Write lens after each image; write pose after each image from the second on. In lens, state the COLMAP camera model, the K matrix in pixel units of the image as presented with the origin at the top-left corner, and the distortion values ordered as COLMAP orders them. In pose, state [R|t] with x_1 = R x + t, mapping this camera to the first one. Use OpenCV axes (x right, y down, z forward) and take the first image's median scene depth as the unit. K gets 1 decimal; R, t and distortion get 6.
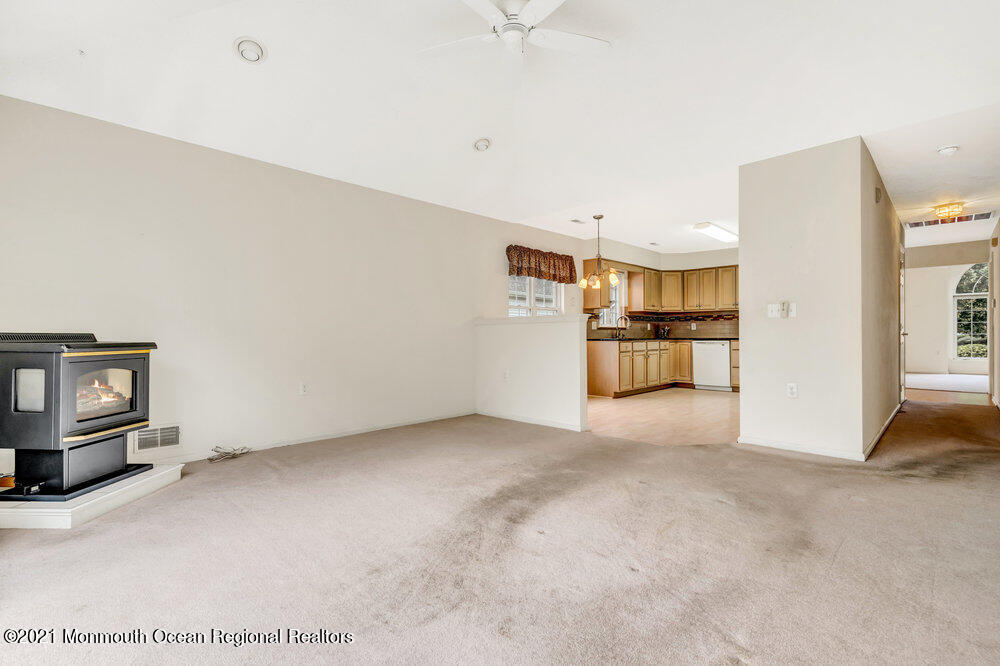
lens RADIAL K [[453.0, 0, 499.6], [0, 453.0, 335.0], [0, 0, 1]] dist [-0.001947, 0.000526]
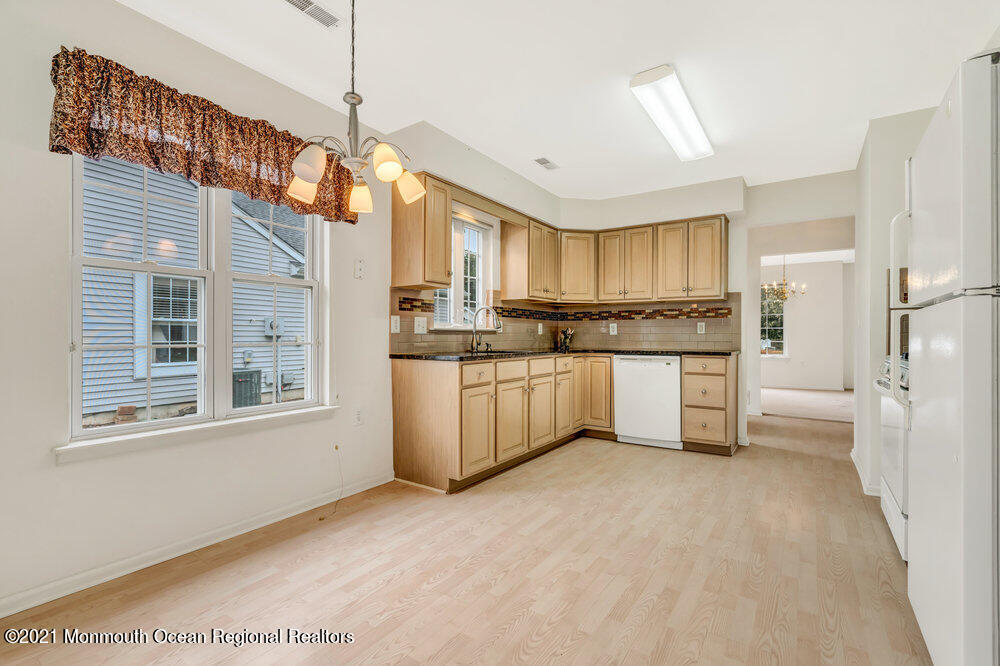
lens RADIAL K [[453.0, 0, 496.9], [0, 453.0, 337.6], [0, 0, 1]] dist [-0.001947, 0.000526]
pose [[0.982994, 0.005266, 0.183561, 0.187541], [-0.005904, 0.999978, 0.002932, -0.009258], [-0.183542, -0.003965, 0.983004, 0.489687]]
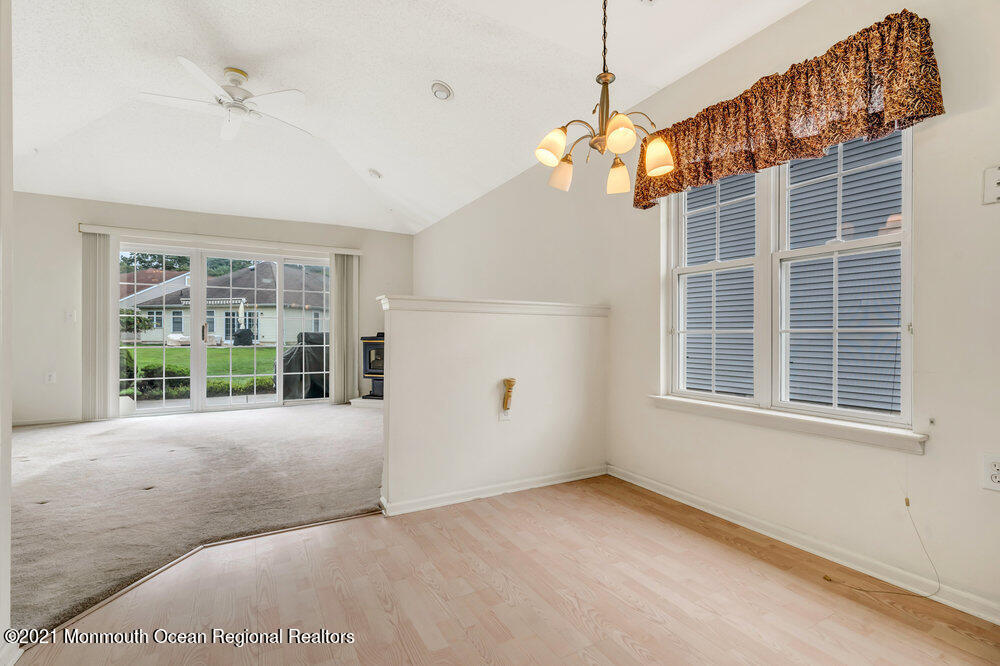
lens RADIAL K [[453.0, 0, 501.1], [0, 453.0, 334.0], [0, 0, 1]] dist [-0.001947, 0.000526]
pose [[-0.281437, 0.002080, -0.959577, 0.386997], [0.001669, 0.999997, 0.001678, -0.001016], [0.959578, -0.001129, -0.281440, 0.736909]]
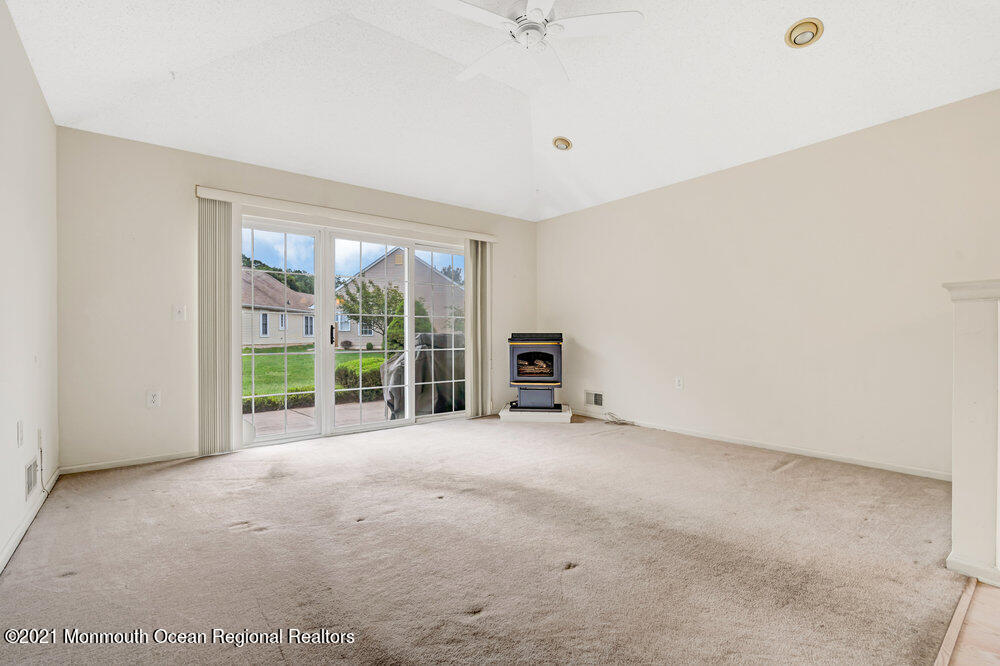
lens RADIAL K [[453.0, 0, 501.5], [0, 453.0, 324.9], [0, 0, 1]] dist [-0.001947, 0.000526]
pose [[-0.122224, -0.018218, -0.992335, 0.364438], [0.008178, 0.999779, -0.019362, -0.001365], [0.992469, -0.010482, -0.122048, 0.368783]]
